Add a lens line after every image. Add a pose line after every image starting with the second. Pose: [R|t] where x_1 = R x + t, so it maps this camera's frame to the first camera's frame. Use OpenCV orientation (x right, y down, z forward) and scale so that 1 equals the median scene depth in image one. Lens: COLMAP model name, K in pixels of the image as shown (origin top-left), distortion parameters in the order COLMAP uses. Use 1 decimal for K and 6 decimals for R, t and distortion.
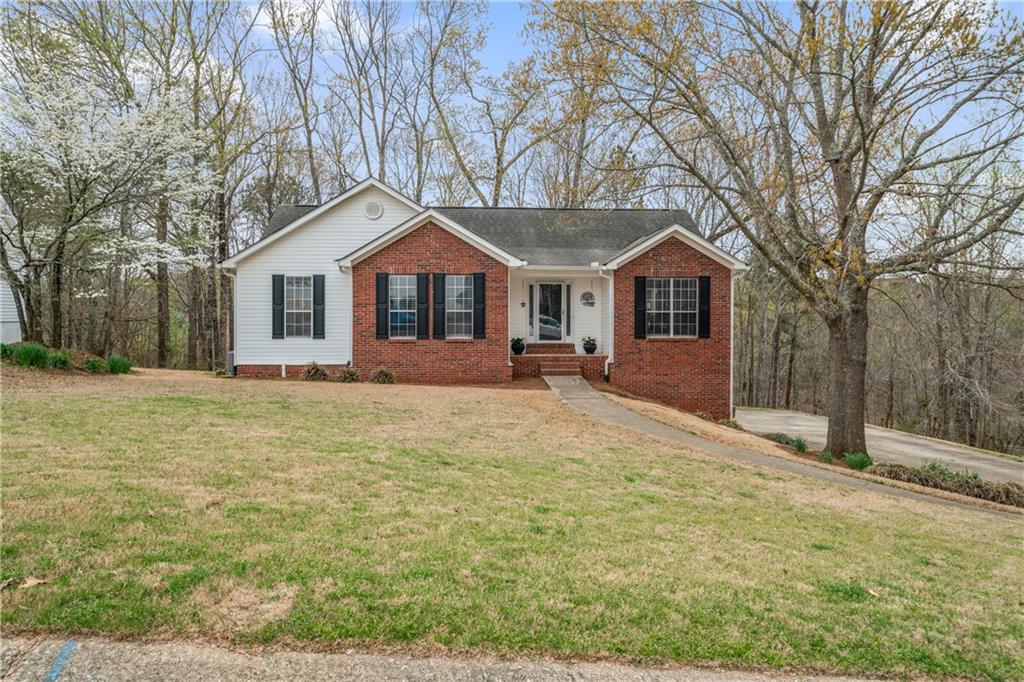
lens RADIAL K [[713.8, 0, 516.7], [0, 713.8, 328.9], [0, 0, 1]] dist [0.002562, 0.000078]
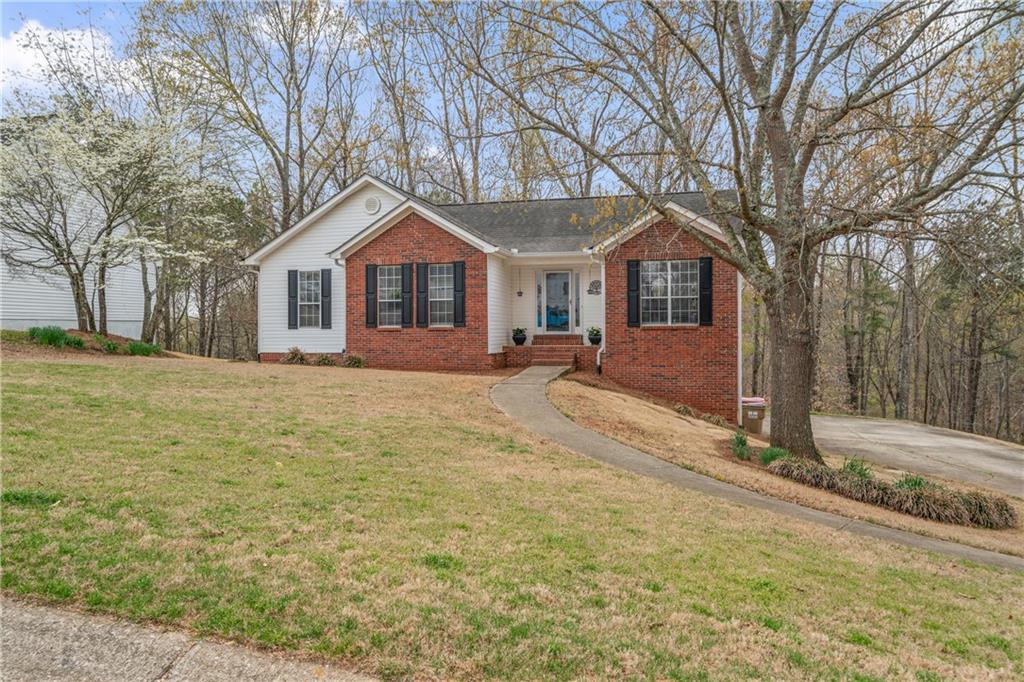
lens RADIAL K [[713.8, 0, 516.7], [0, 713.8, 328.9], [0, 0, 1]] dist [0.002562, 0.000078]
pose [[0.951858, -0.007550, -0.306445, 0.321403], [0.000809, 0.999755, -0.022119, 0.037701], [0.306537, 0.020807, 0.951631, 0.071503]]
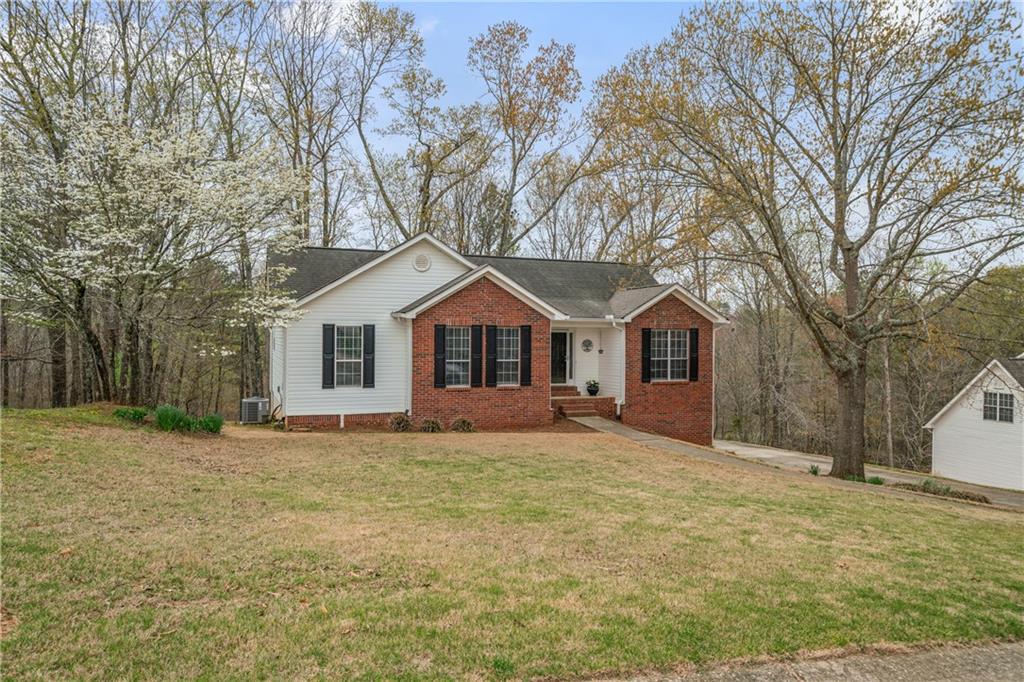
lens RADIAL K [[724.4, 0, 512.0], [0, 724.4, 341.0], [0, 0, 1]] dist [-0.002477, -0.000467]
pose [[0.951099, 0.003644, 0.308864, -0.401741], [-0.000642, 0.999952, -0.009818, -0.042402], [-0.308885, 0.009140, 0.951056, -0.041219]]
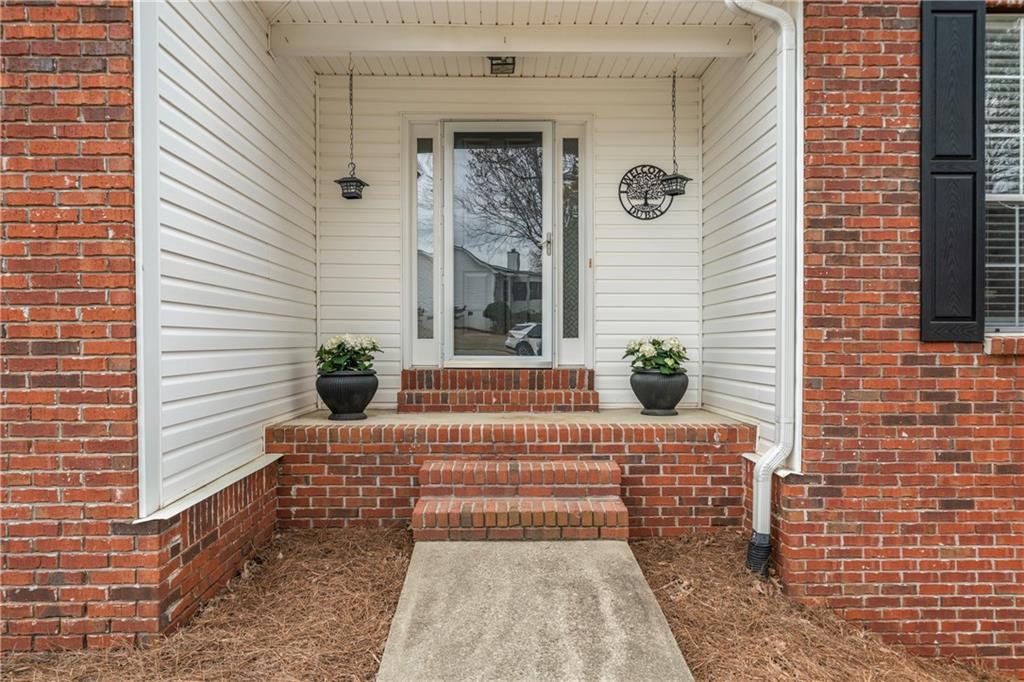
lens RADIAL K [[692.0, 0, 512.0], [0, 692.0, 341.0], [0, 0, 1]] dist [0.003384, 0.000946]
pose [[0.998732, -0.002126, -0.050299, 0.071392], [0.001176, 0.999821, -0.018907, 0.017130], [0.050330, 0.018824, 0.998555, 0.839479]]
